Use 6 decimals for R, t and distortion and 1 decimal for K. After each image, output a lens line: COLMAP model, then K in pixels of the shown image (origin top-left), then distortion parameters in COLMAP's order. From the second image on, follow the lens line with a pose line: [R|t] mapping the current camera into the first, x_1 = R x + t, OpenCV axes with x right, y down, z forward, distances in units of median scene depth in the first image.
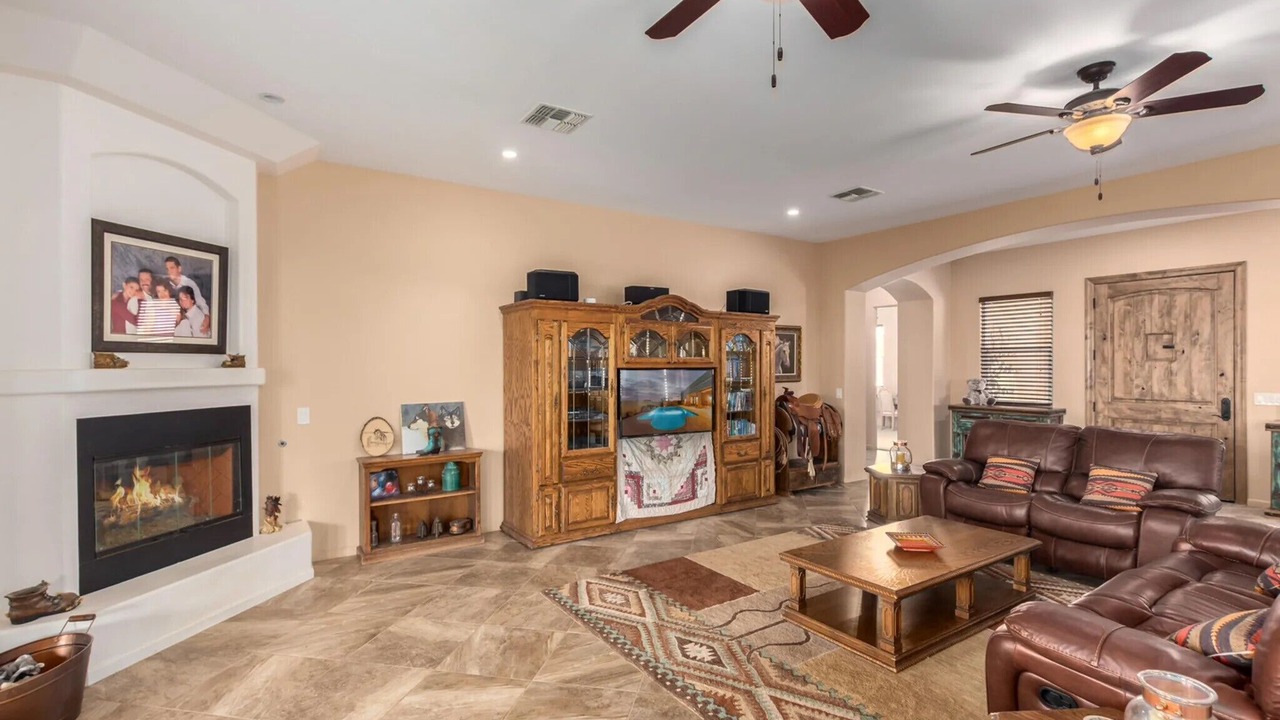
lens RADIAL K [[584.3, 0, 639.6], [0, 584.3, 366.3], [0, 0, 1]] dist [0.002188, 0.000269]
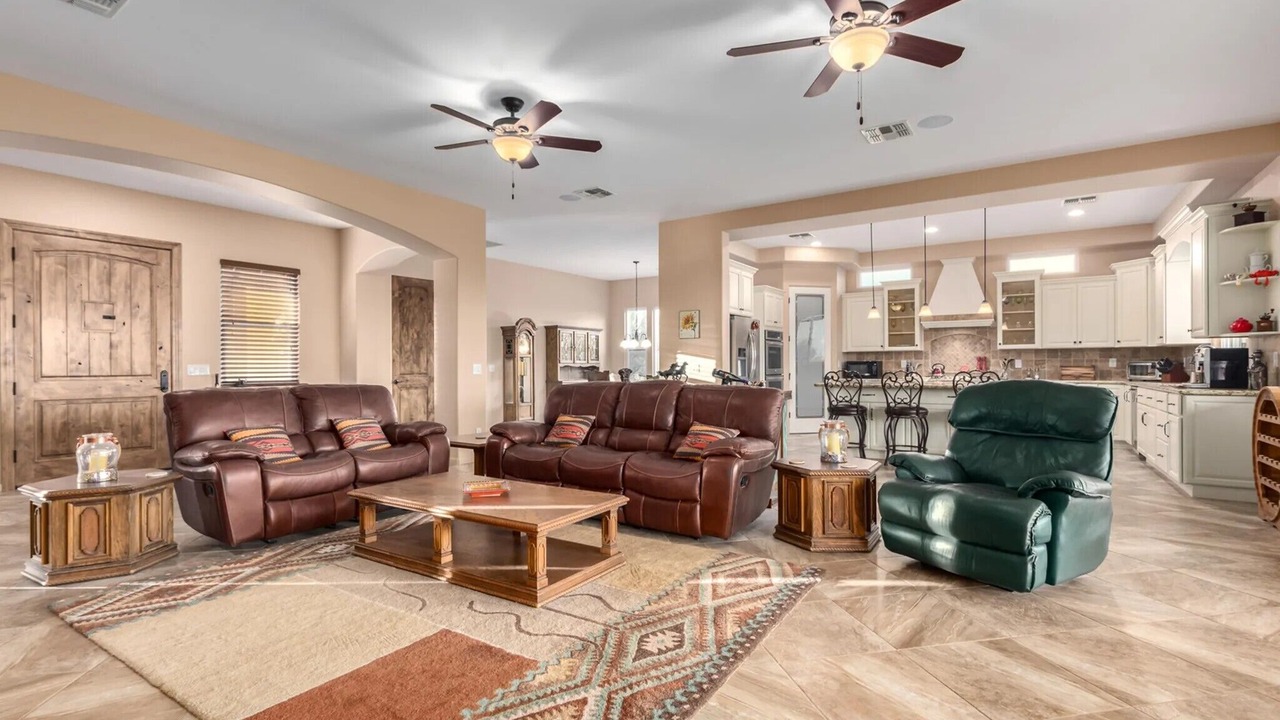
lens RADIAL K [[584.3, 0, 639.6], [0, 584.3, 366.3], [0, 0, 1]] dist [0.002188, 0.000269]
pose [[-0.392850, 0.004631, 0.919591, -0.332816], [0.008560, 0.999962, -0.001379, 0.063847], [-0.919563, 0.007331, -0.392875, 0.730215]]
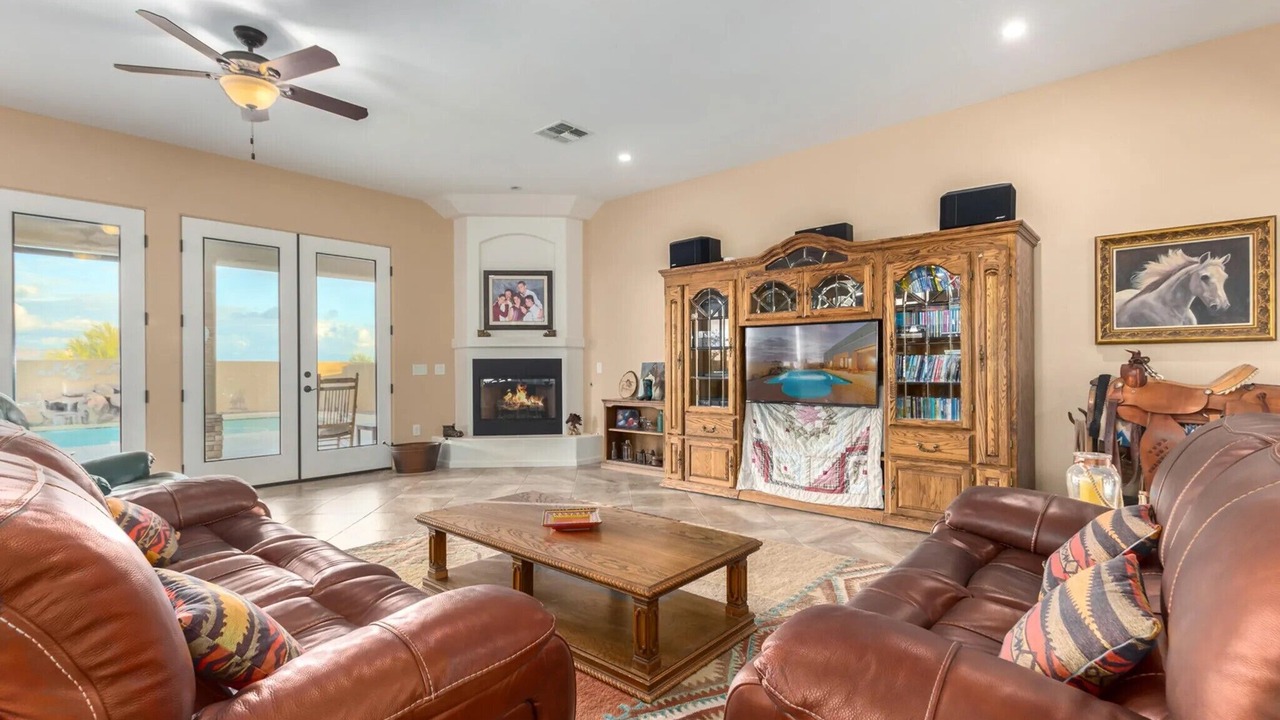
lens RADIAL K [[576.9, 0, 640.0], [0, 576.9, 360.0], [0, 0, 1]] dist [-0.002559, 0.000518]
pose [[0.268980, -0.005888, -0.963128, 0.783756], [0.001087, 0.999983, -0.005810, 0.060177], [0.963145, 0.000516, 0.268981, 0.567904]]
